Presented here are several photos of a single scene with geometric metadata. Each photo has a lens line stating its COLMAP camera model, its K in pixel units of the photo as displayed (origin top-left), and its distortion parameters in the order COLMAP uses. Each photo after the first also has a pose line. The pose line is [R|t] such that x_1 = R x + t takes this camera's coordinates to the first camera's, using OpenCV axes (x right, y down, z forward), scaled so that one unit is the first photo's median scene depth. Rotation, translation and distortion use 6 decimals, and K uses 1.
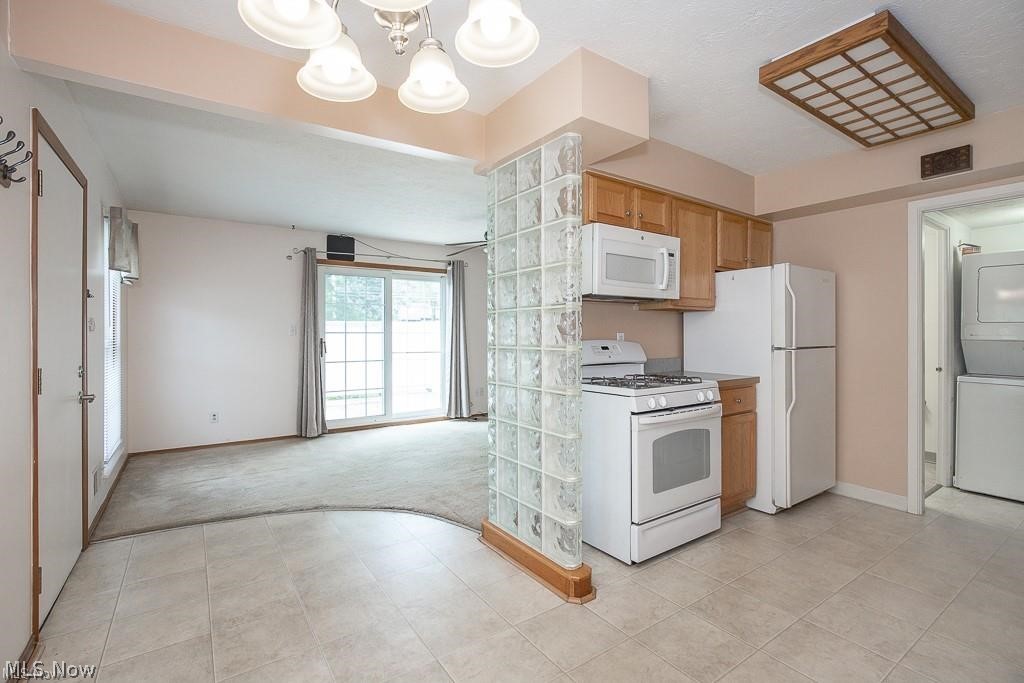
lens RADIAL K [[476.1, 0, 512.0], [0, 476.1, 341.5], [0, 0, 1]] dist [-0.003412, -0.000127]
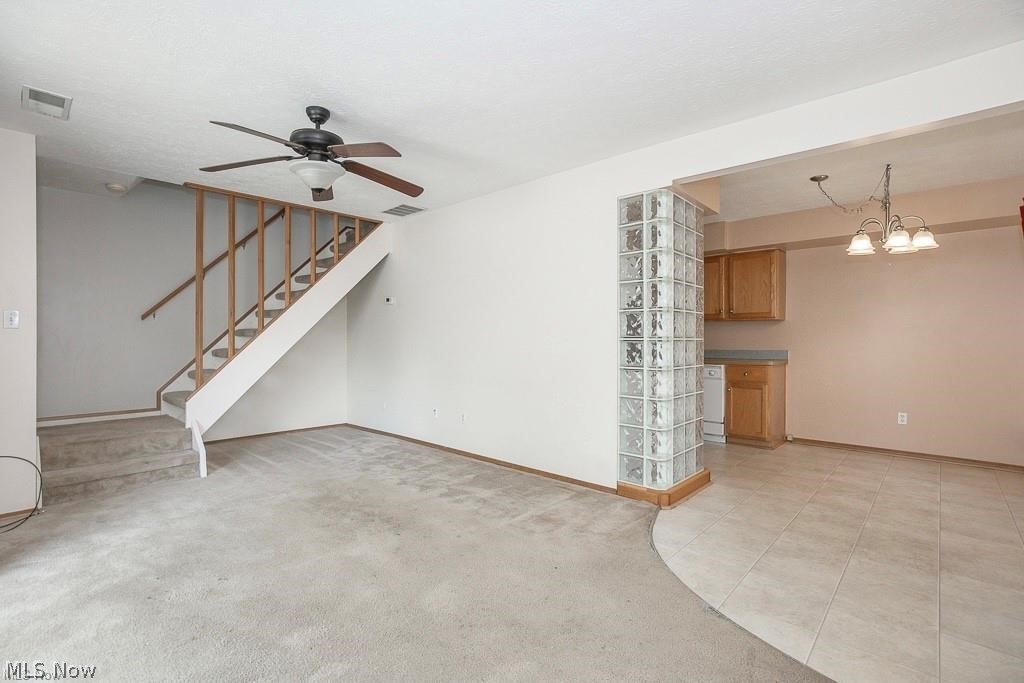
lens RADIAL K [[476.1, 0, 512.0], [0, 476.1, 341.5], [0, 0, 1]] dist [-0.003412, -0.000127]
pose [[-0.224845, -0.001403, 0.974393, -0.859362], [0.013400, 0.999900, 0.004532, 0.004536], [-0.974302, 0.014076, -0.224804, 1.277207]]
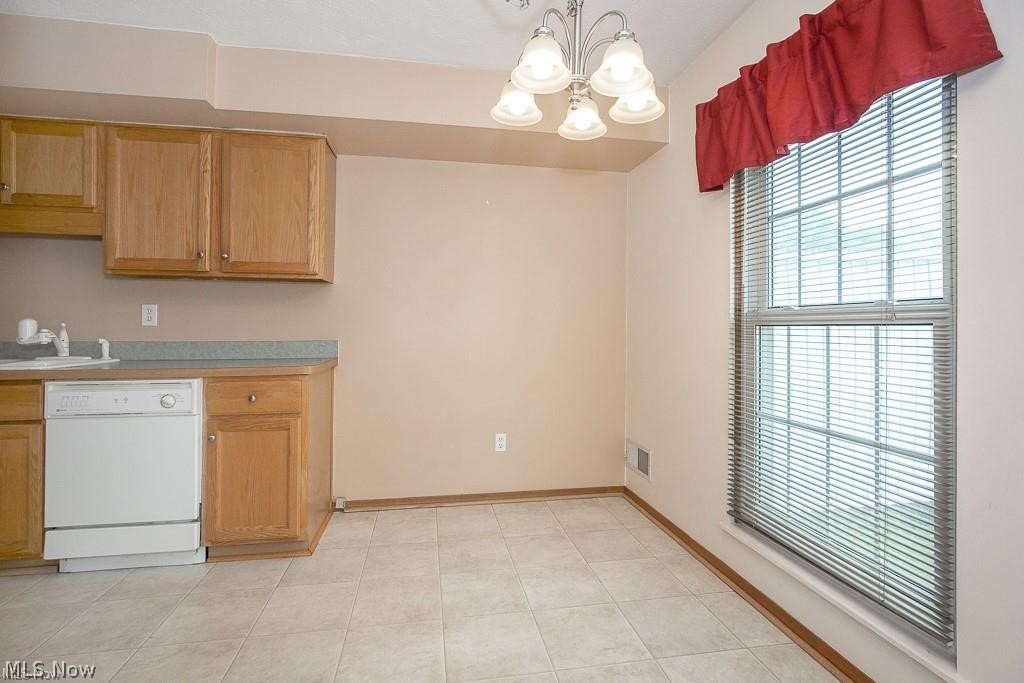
lens RADIAL K [[473.5, 0, 506.8], [0, 473.5, 316.9], [0, 0, 1]] dist [-0.020109, 0.000405]
pose [[-0.906595, 0.006048, 0.421958, -0.185794], [0.004197, 0.999977, -0.005315, 0.017968], [-0.421981, -0.003047, -0.906600, 0.691045]]
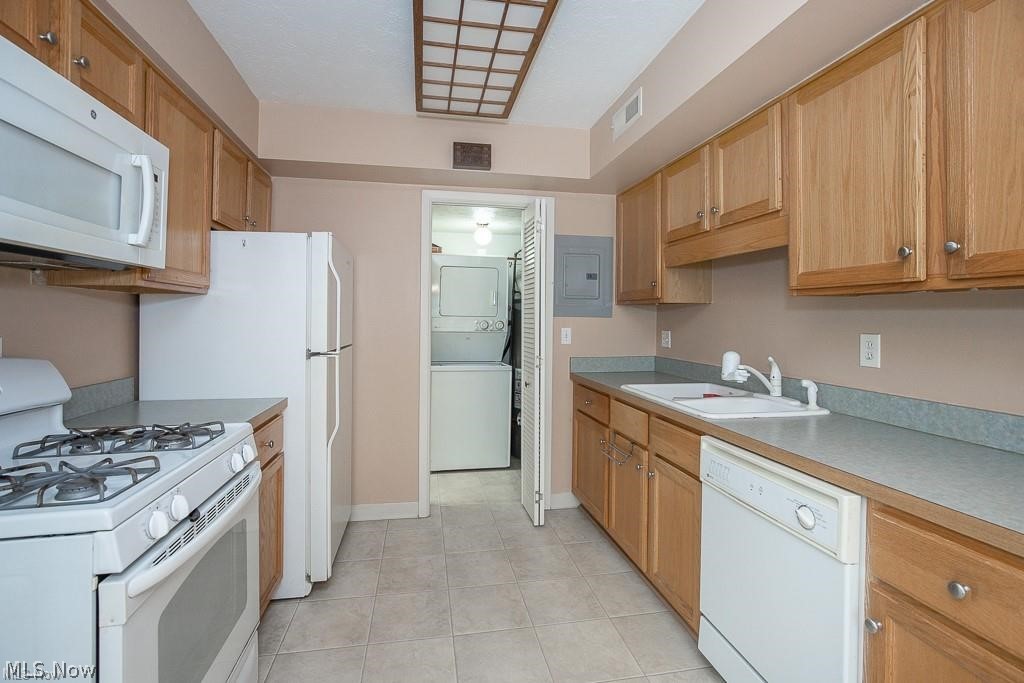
lens RADIAL K [[473.5, 0, 506.8], [0, 473.5, 316.9], [0, 0, 1]] dist [-0.020109, 0.000405]
pose [[0.408411, 0.004698, 0.912786, 0.041307], [0.009562, 0.999910, -0.009425, -0.026040], [-0.912748, 0.012577, 0.408329, 0.401608]]
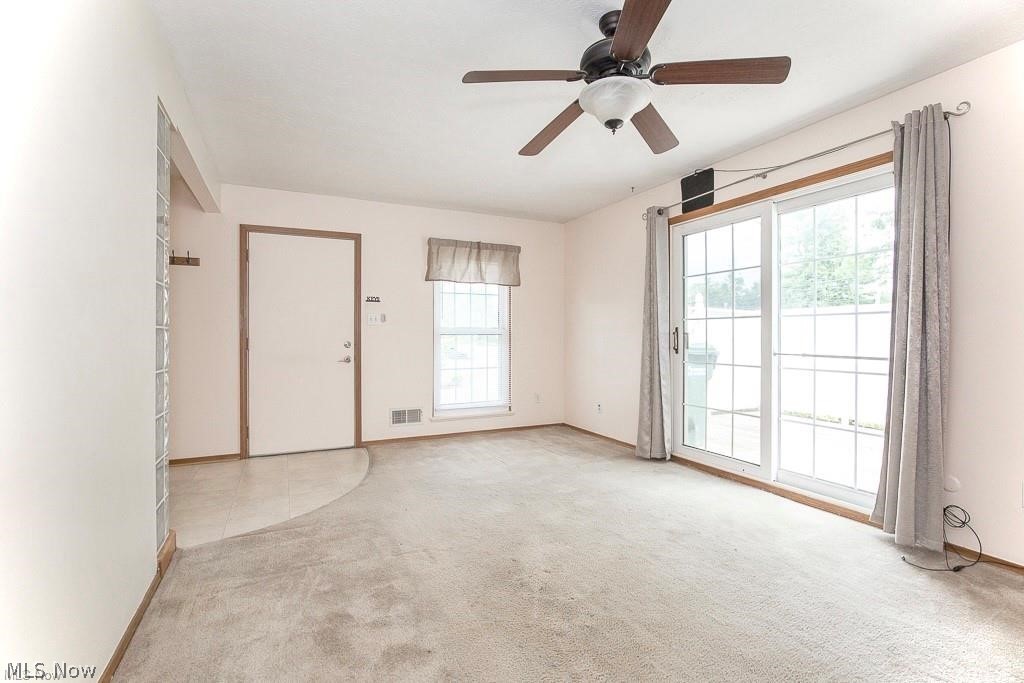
lens RADIAL K [[476.1, 0, 512.0], [0, 476.1, 341.5], [0, 0, 1]] dist [-0.003412, -0.000127]
pose [[-0.159510, 0.015669, -0.987072, 0.554826], [-0.011662, 0.999774, 0.017755, 0.007822], [0.987127, 0.014344, -0.159291, 1.389987]]
